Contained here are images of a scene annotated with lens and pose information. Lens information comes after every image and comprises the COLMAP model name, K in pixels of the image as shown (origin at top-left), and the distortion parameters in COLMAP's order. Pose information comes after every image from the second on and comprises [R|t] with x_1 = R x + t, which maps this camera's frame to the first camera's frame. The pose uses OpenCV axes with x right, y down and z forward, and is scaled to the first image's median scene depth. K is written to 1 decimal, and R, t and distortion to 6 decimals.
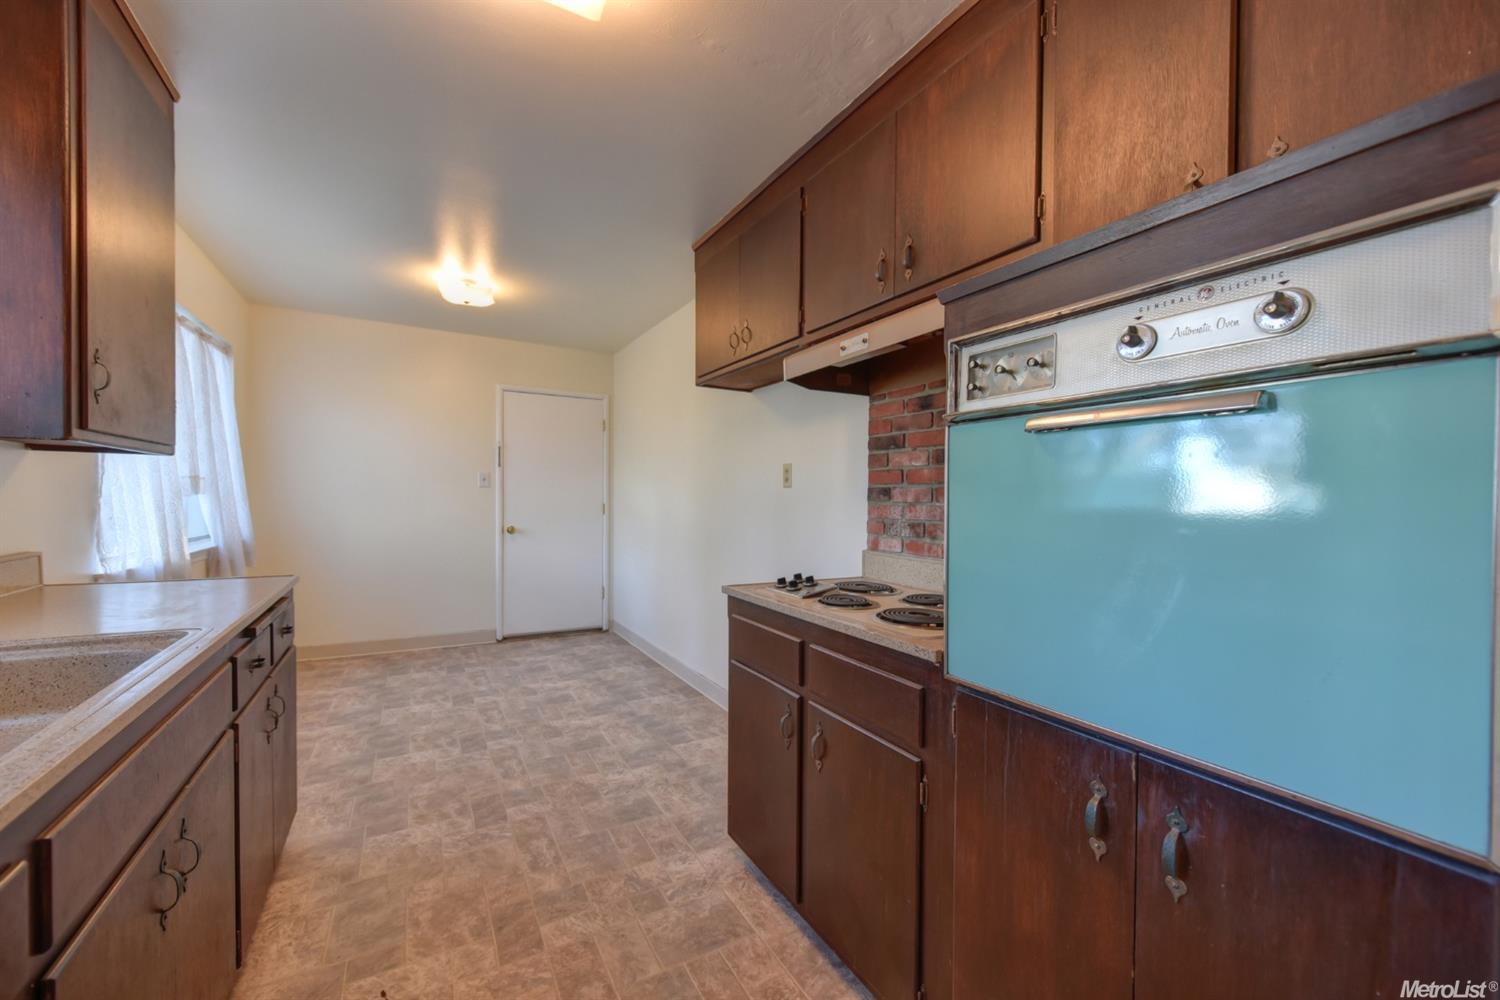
lens RADIAL K [[584.7, 0, 750.0], [0, 584.7, 510.1], [0, 0, 1]] dist [0.000498, 0.000026]
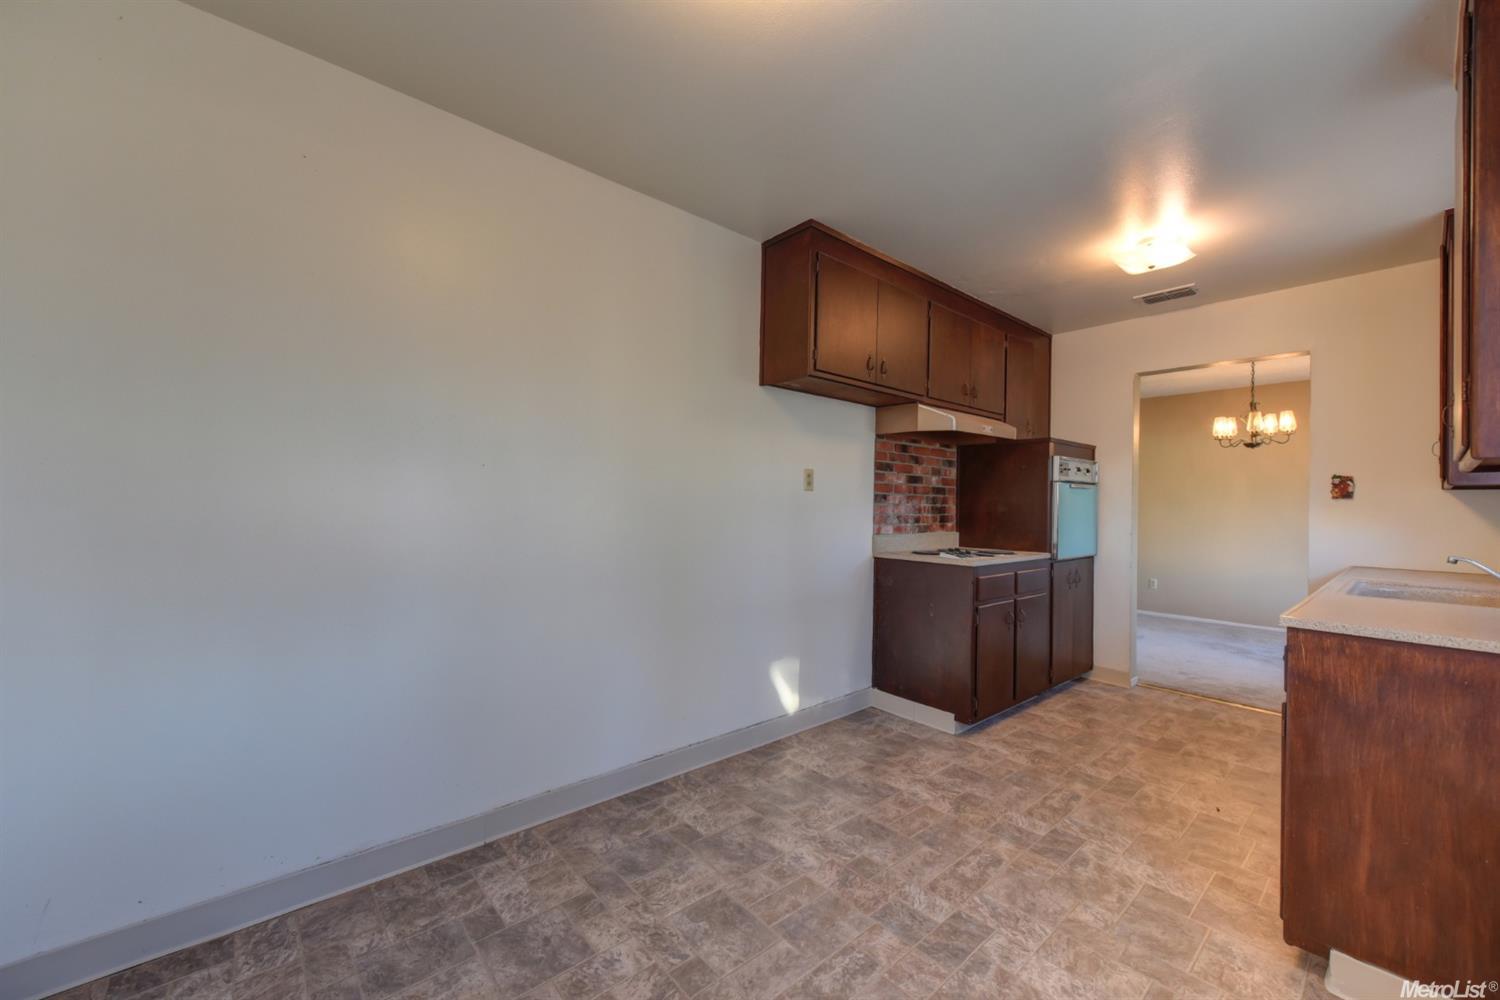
lens RADIAL K [[586.4, 0, 750.2], [0, 586.4, 494.3], [0, 0, 1]] dist [0.001114, 0.000033]
pose [[-0.195855, -0.004296, 0.980624, -1.257400], [-0.000075, 0.999990, 0.004366, -0.045538], [-0.980633, 0.000782, -0.195853, 1.655987]]
